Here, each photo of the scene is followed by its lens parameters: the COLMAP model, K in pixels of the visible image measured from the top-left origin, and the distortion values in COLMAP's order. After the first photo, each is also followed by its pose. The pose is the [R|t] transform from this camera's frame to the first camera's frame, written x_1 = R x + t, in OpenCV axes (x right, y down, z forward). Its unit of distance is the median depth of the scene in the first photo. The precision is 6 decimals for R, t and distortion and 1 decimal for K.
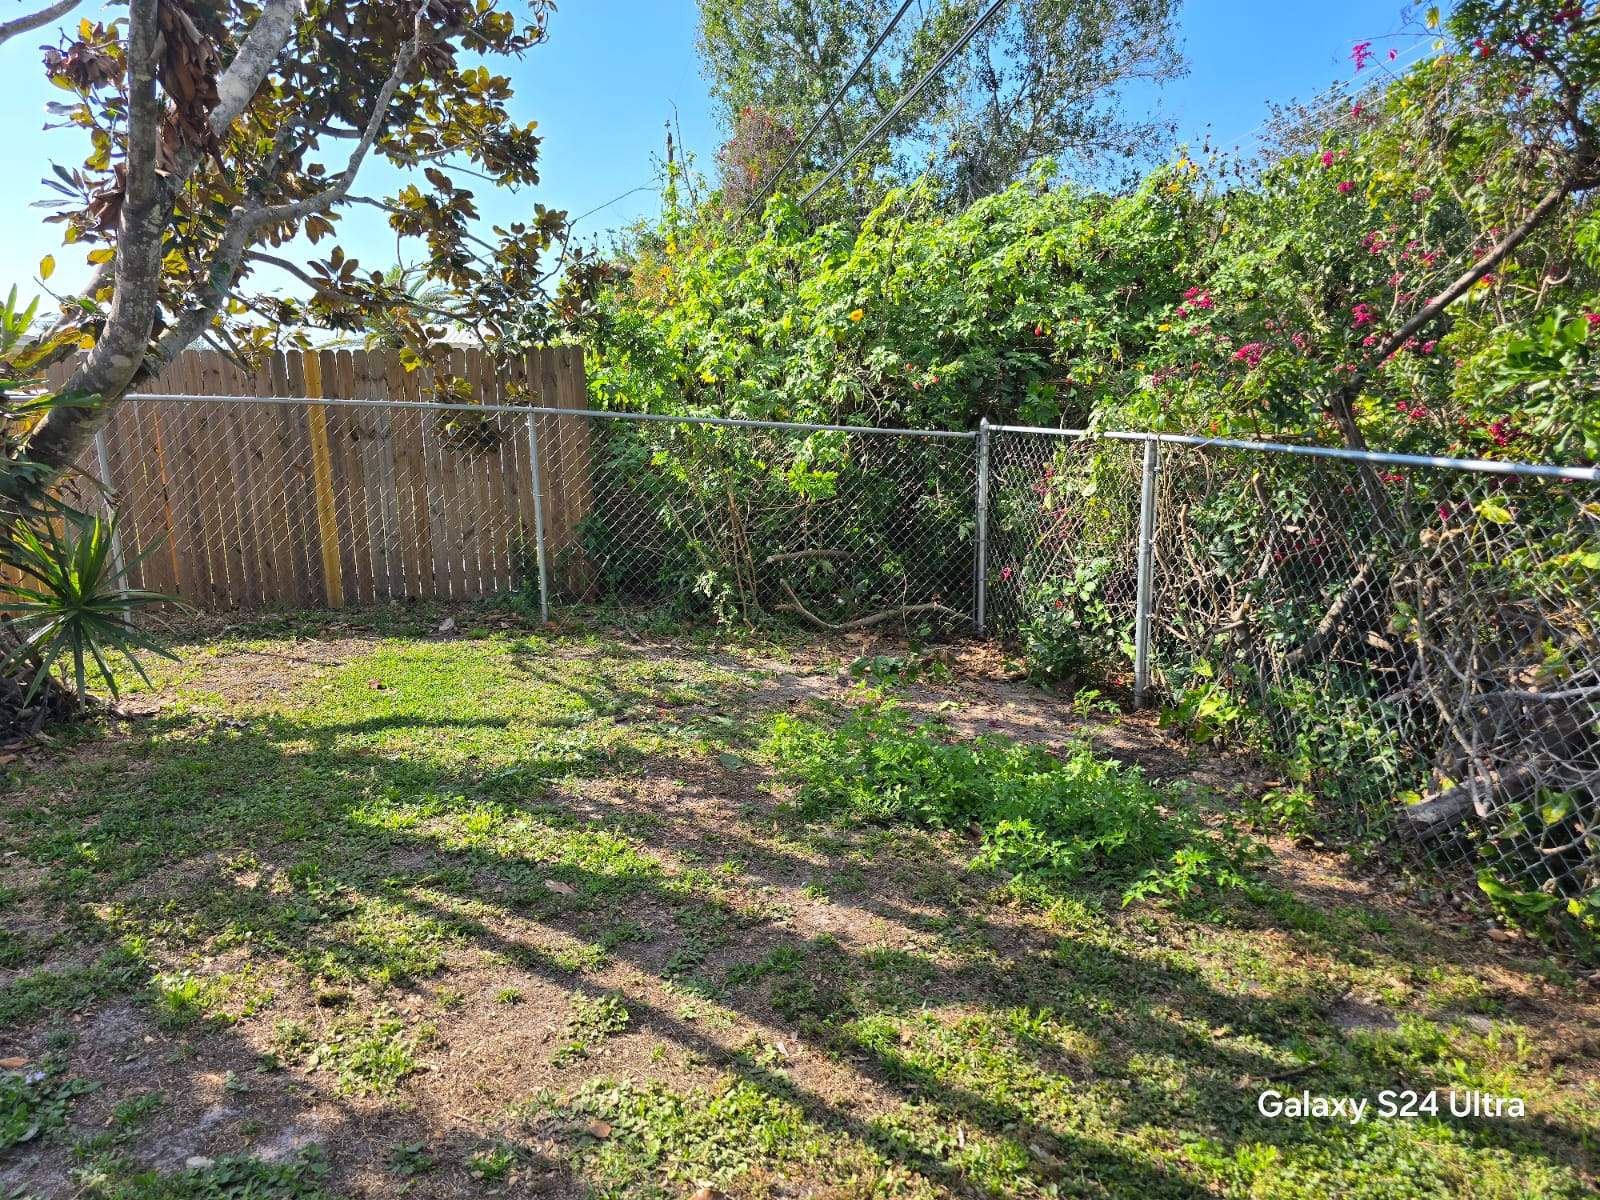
lens RADIAL K [[1062.8, 0, 808.6], [0, 1062.8, 596.9], [0, 0, 1]] dist [0.049020, -0.046996]
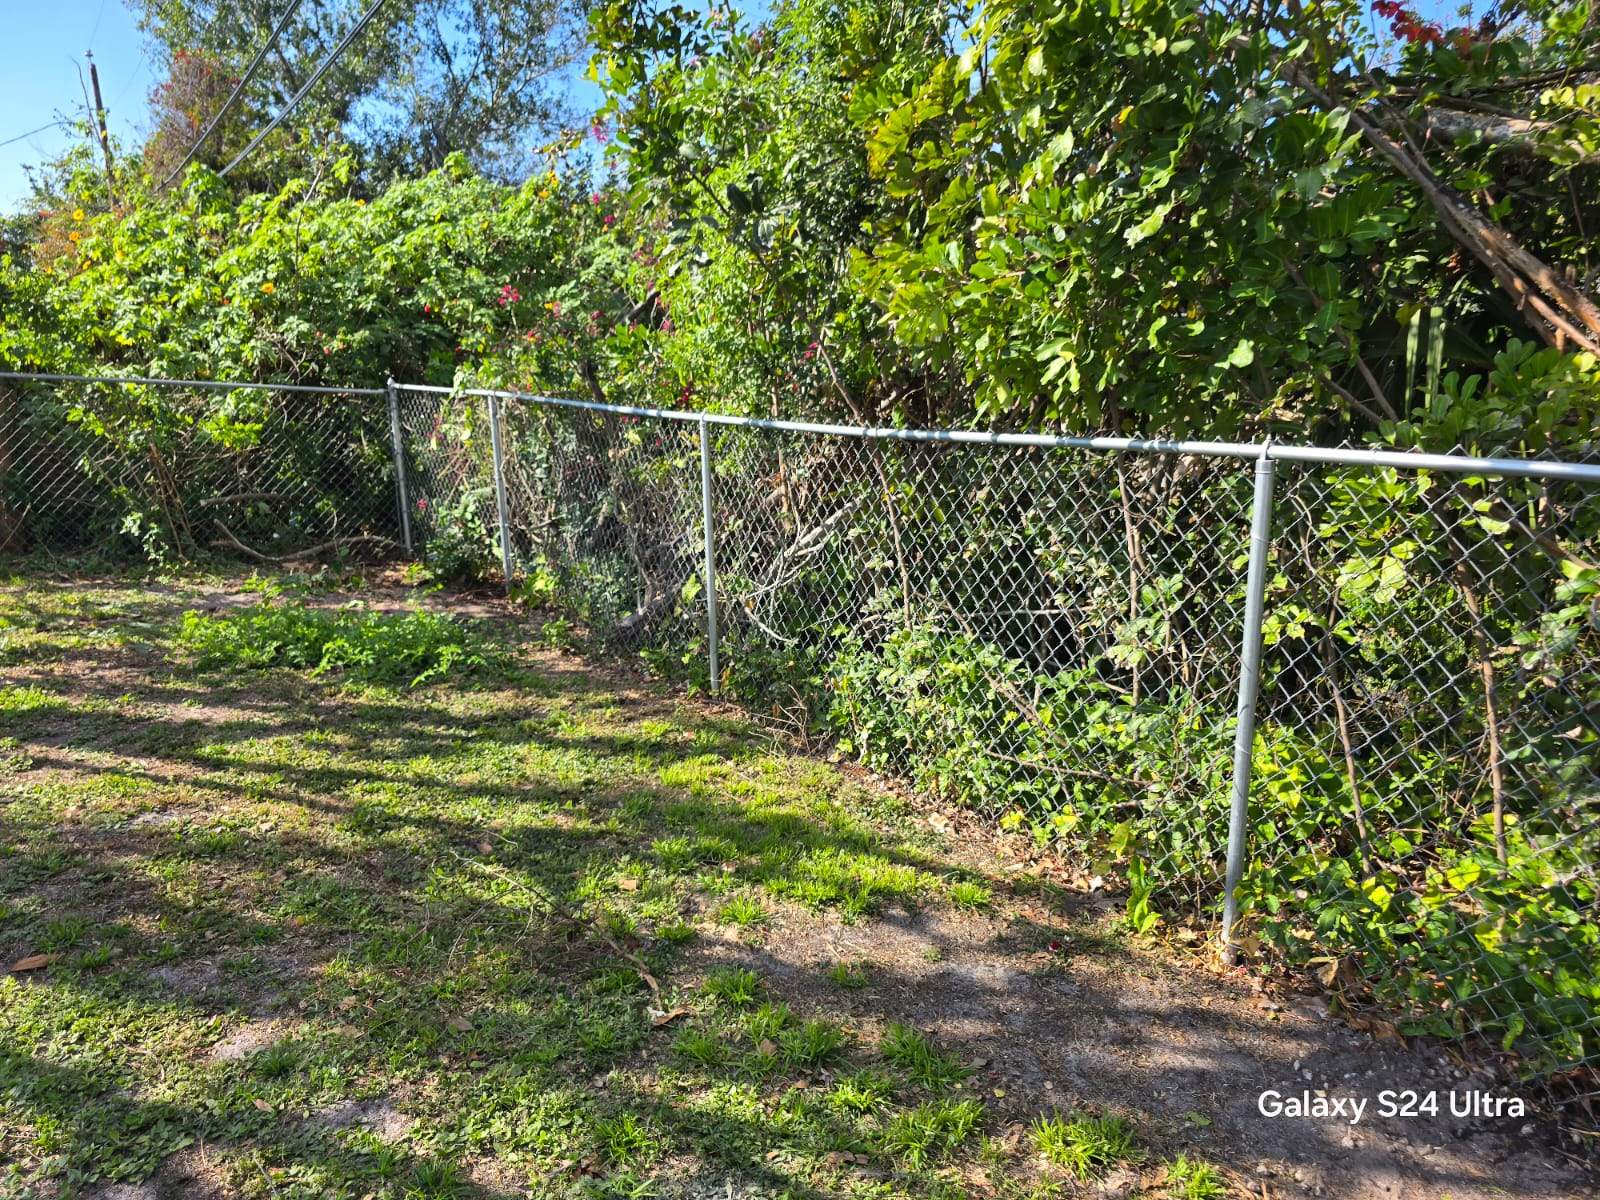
lens RADIAL K [[1071.9, 0, 801.9], [0, 1071.9, 595.6], [0, 0, 1]] dist [0.060252, -0.059363]
pose [[0.918451, -0.080805, 0.387194, 0.095802], [0.067460, 0.996569, 0.047958, 0.051631], [-0.389741, -0.017927, 0.920750, -0.322786]]
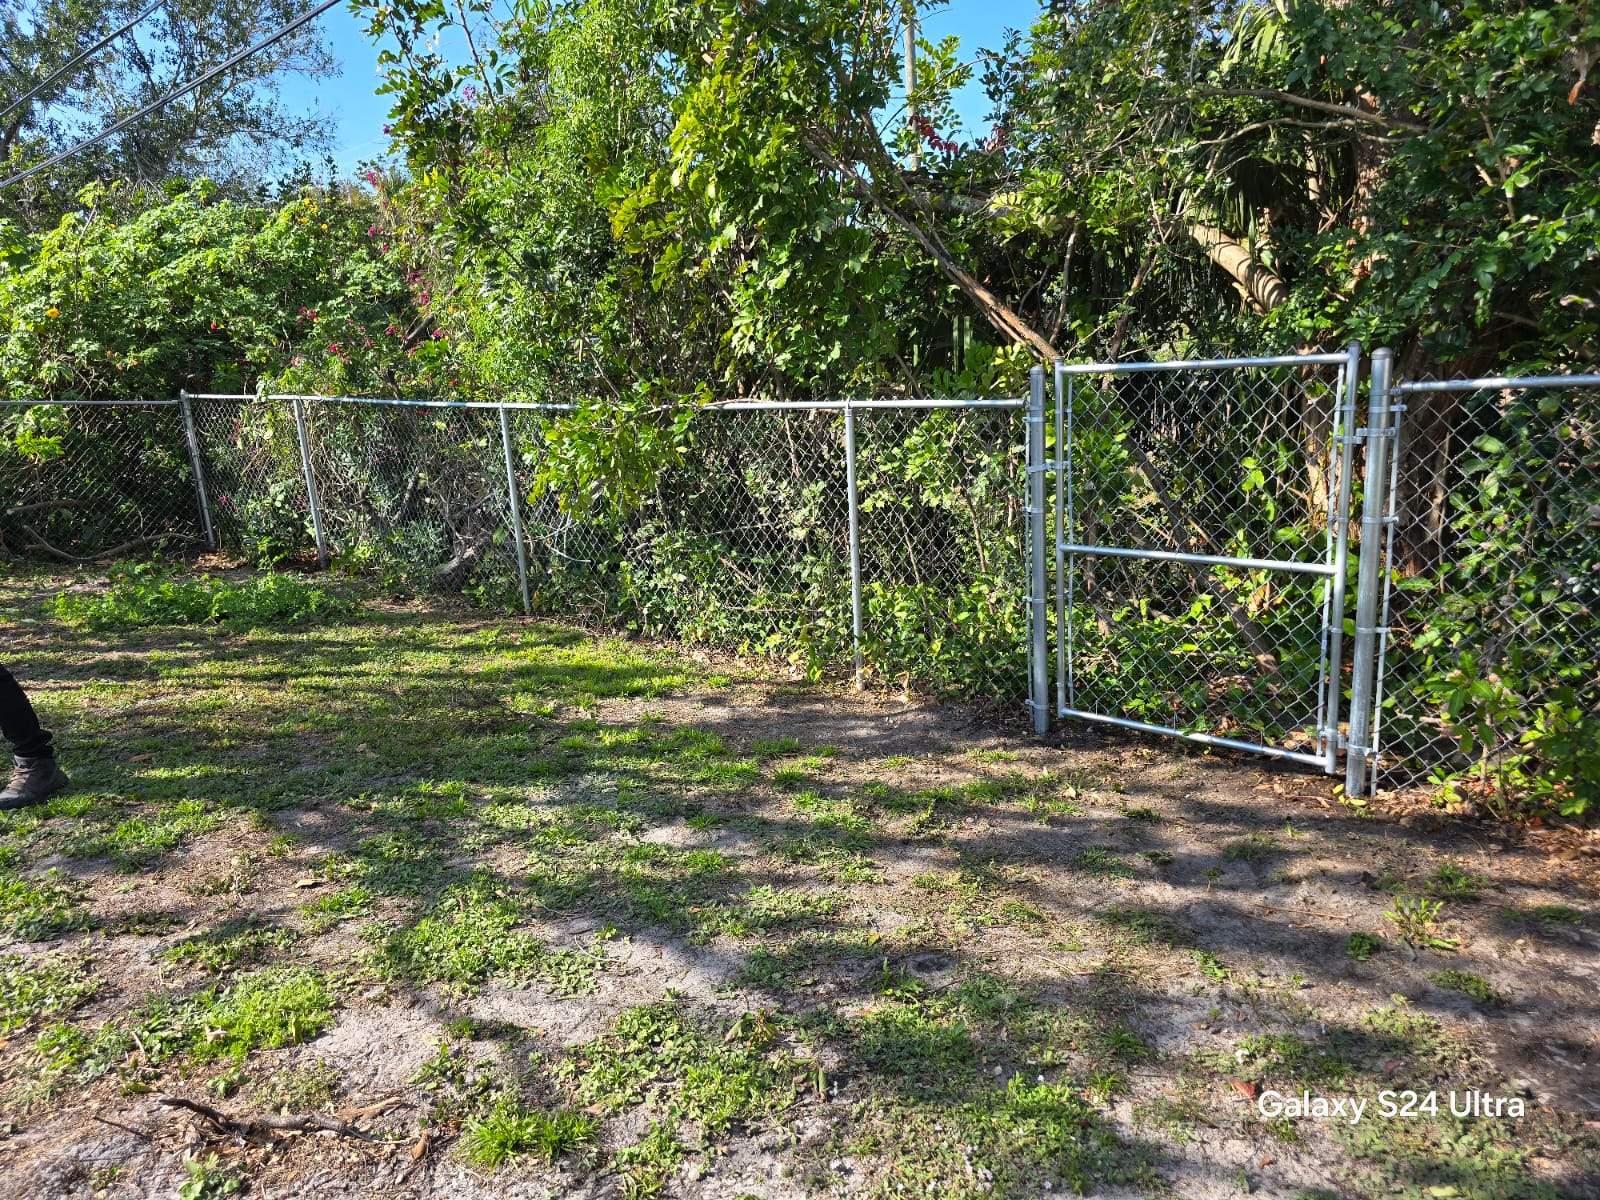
lens RADIAL K [[1076.0, 0, 815.7], [0, 1076.0, 608.7], [0, 0, 1]] dist [0.060327, -0.058748]
pose [[0.790663, -0.167624, 0.588858, -0.064051], [0.141812, 0.985776, 0.090199, 0.096884], [-0.595601, 0.012190, 0.803188, -0.595560]]
